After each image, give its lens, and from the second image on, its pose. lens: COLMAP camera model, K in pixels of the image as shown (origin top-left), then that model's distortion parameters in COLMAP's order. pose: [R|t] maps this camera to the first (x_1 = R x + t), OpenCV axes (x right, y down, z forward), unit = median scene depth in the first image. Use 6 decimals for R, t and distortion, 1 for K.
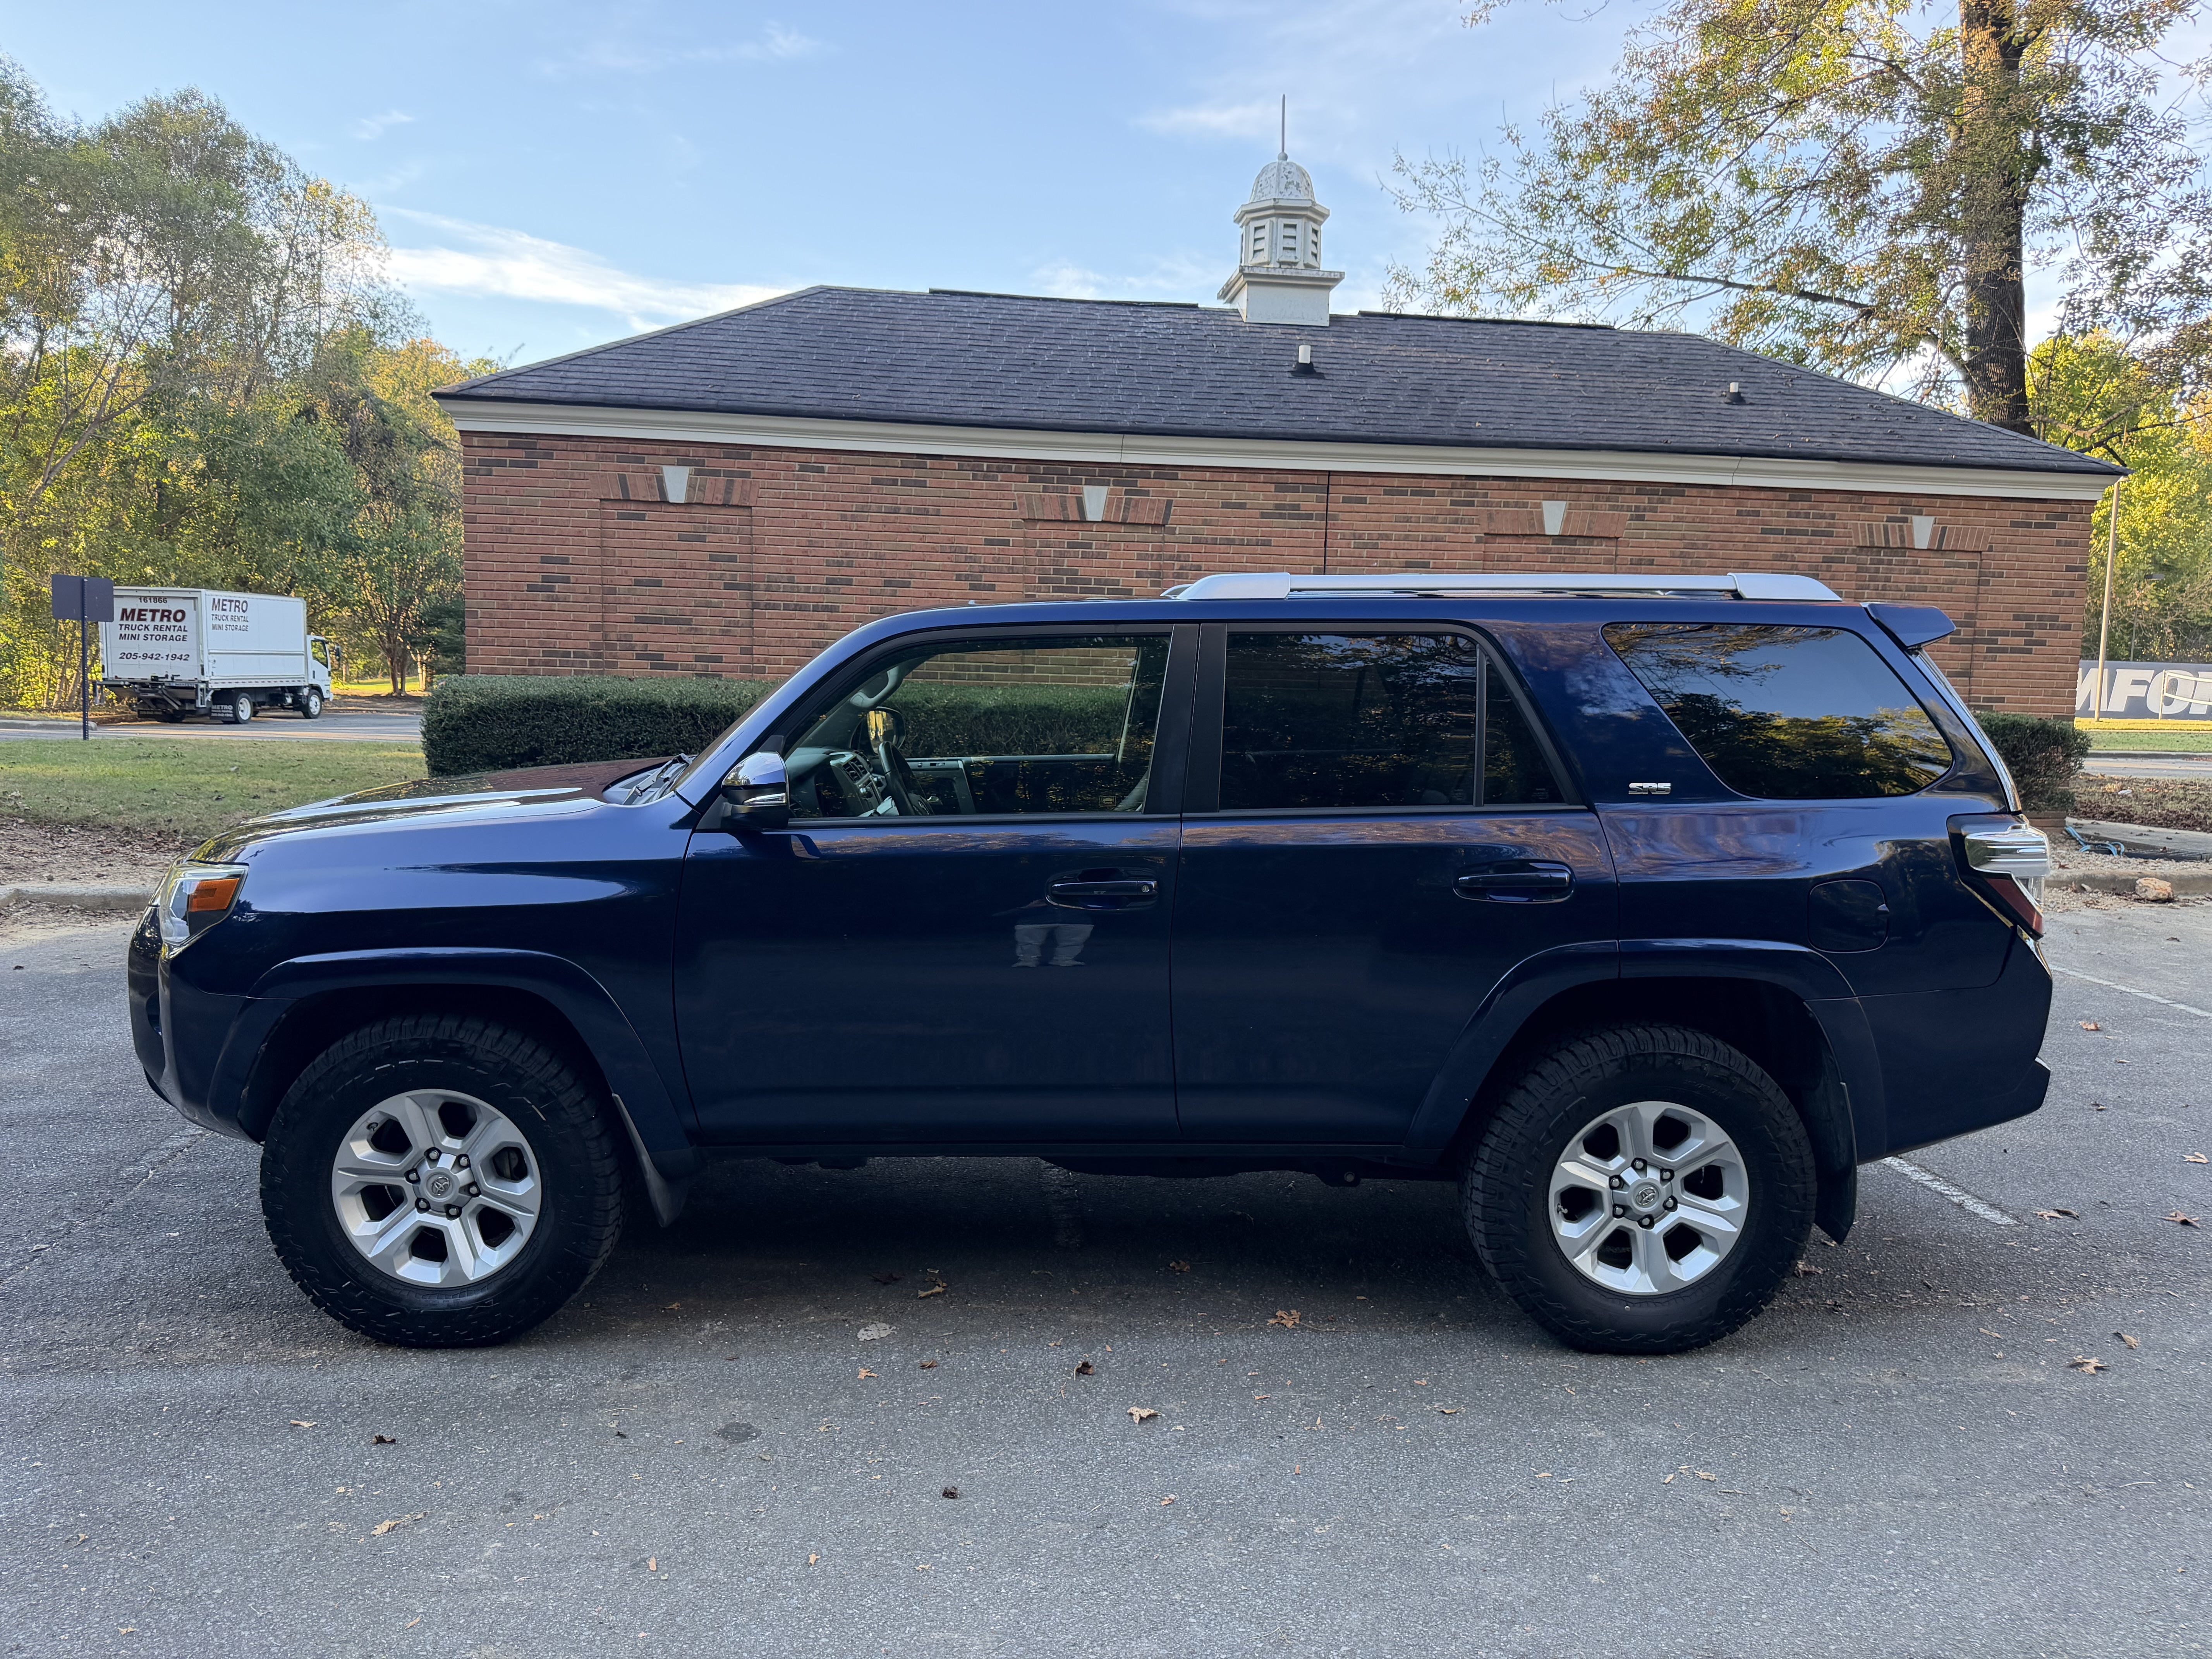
lens RADIAL K [[1553.3, 0, 1107.6], [0, 1553.3, 833.6], [0, 0, 1]] dist [0.009854, -0.001345]
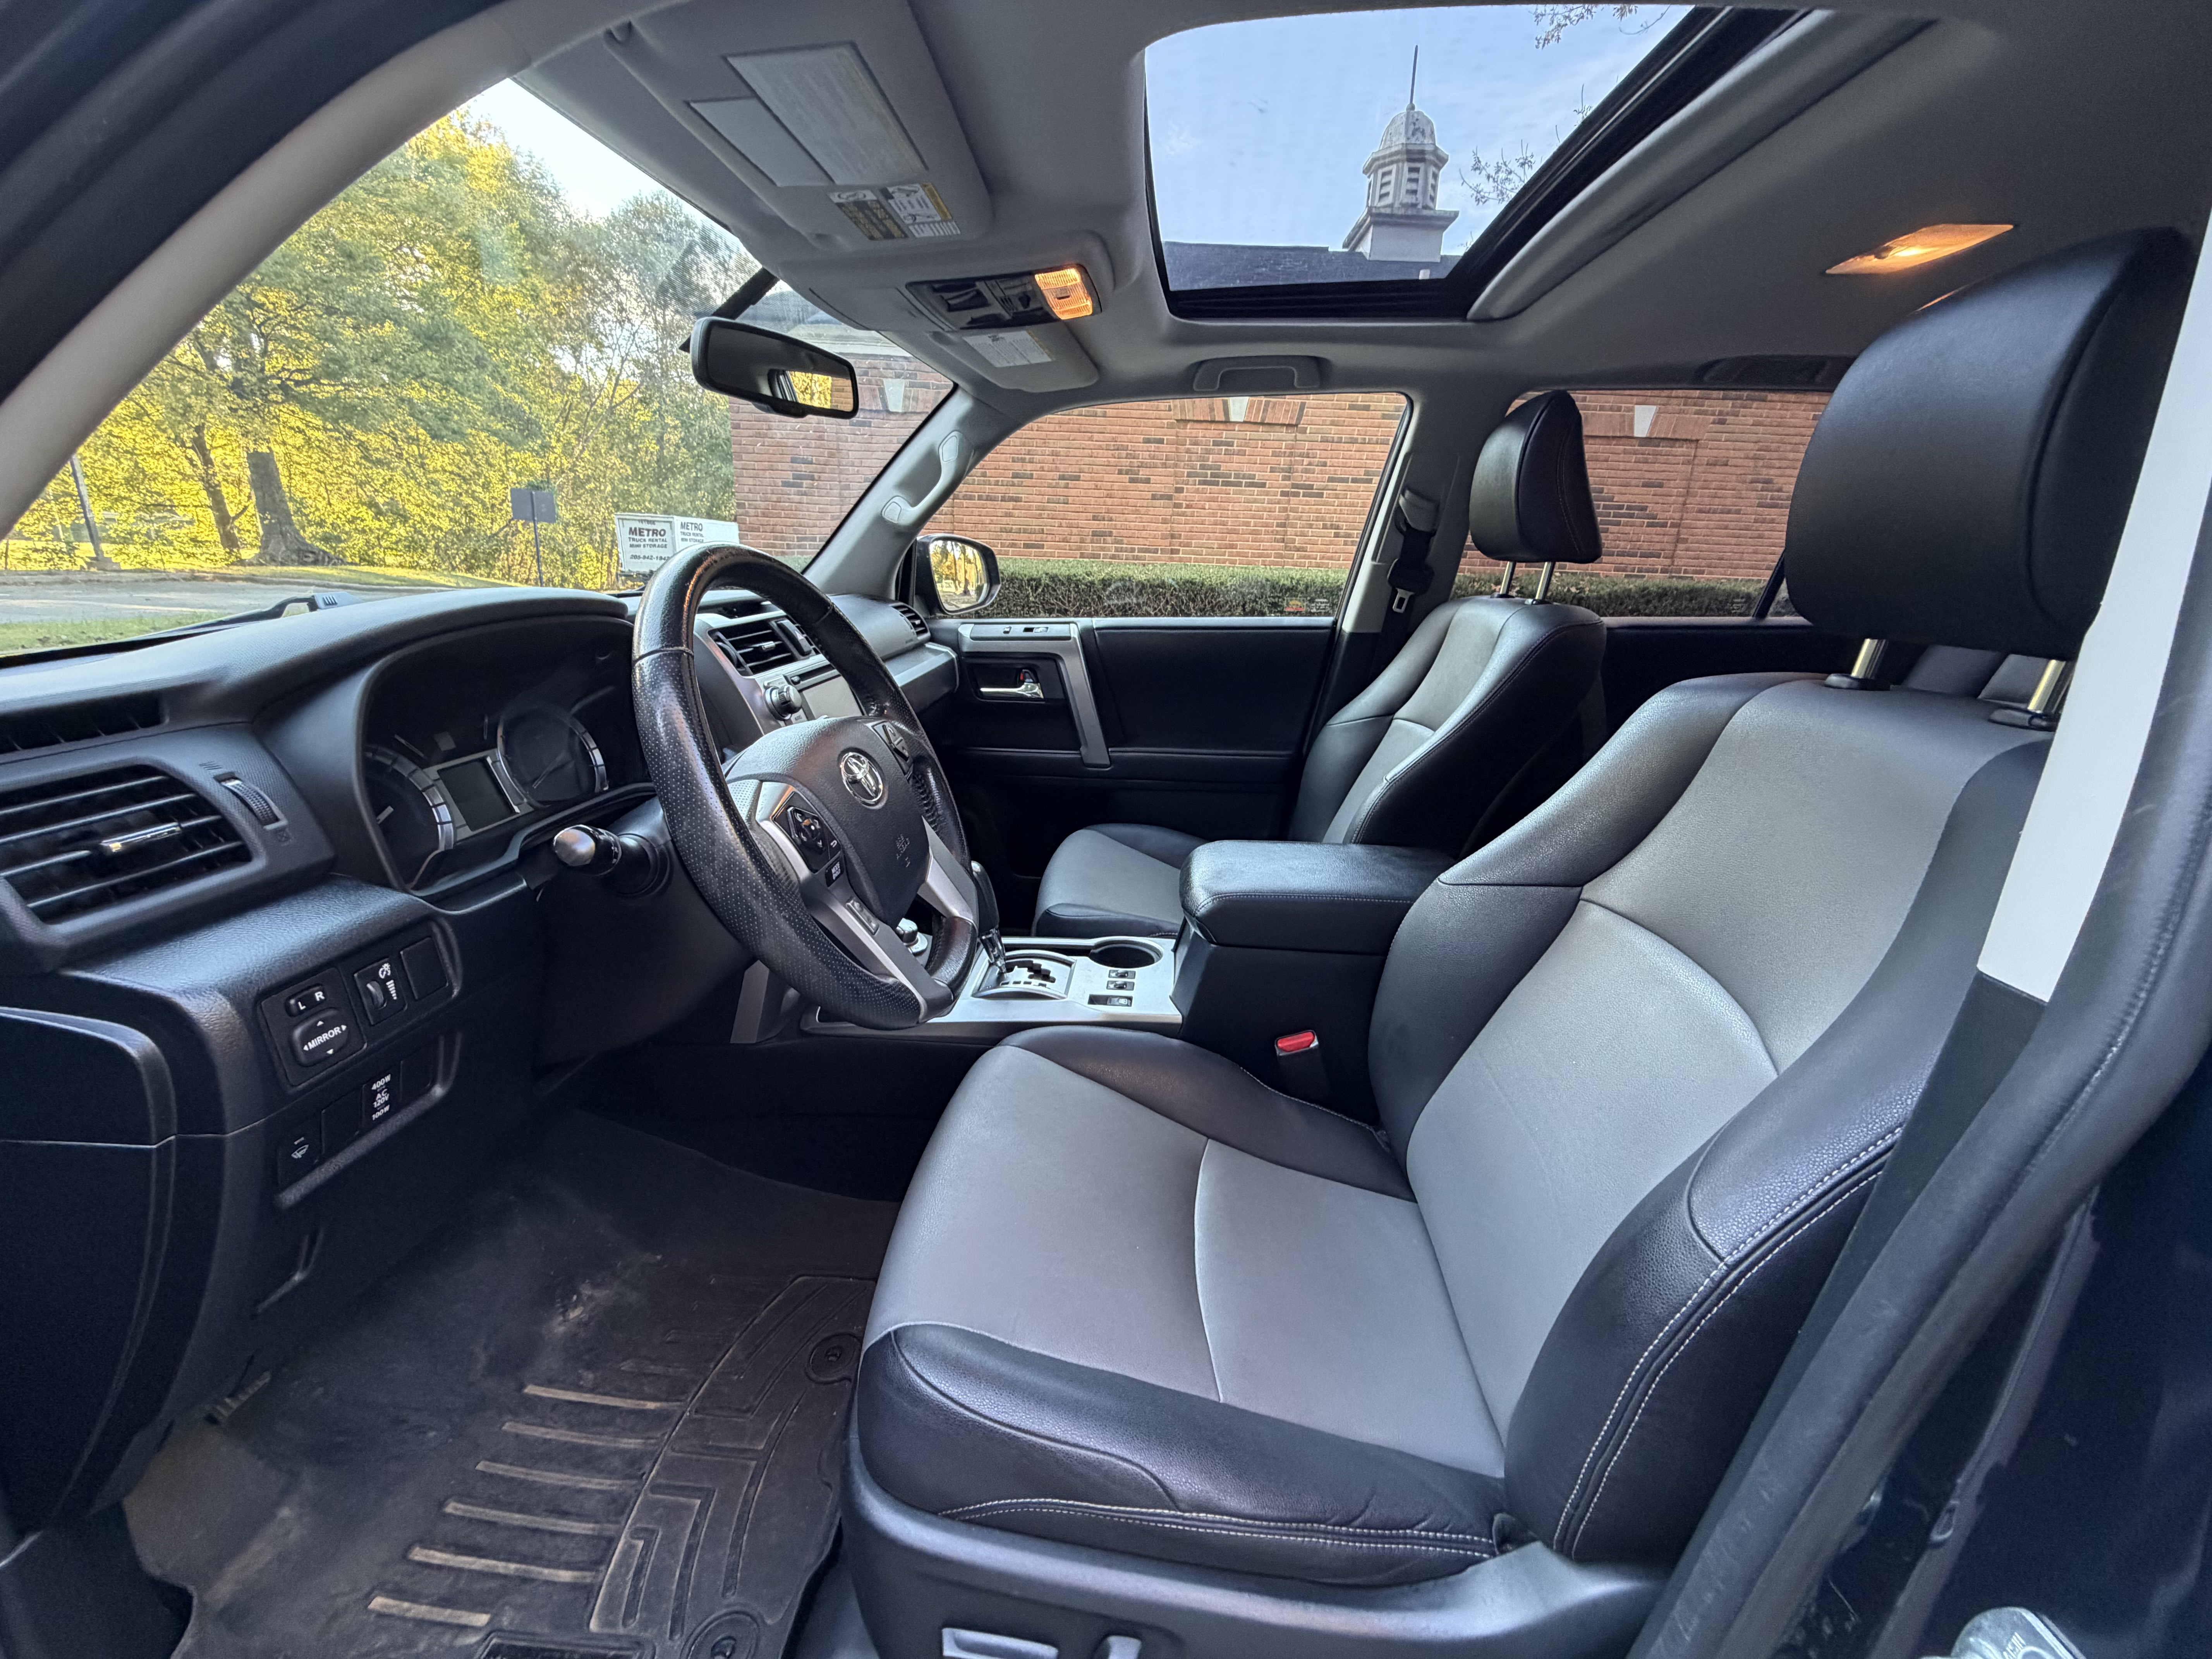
lens RADIAL K [[885.5, 0, 1079.9], [0, 885.5, 830.4], [0, 0, 1]] dist [-0.014356, 0.000002]
pose [[0.988691, 0.050367, -0.141258, -0.015326], [-0.024825, 0.983887, 0.177060, -0.011839], [0.147900, -0.171551, 0.974010, 0.263445]]
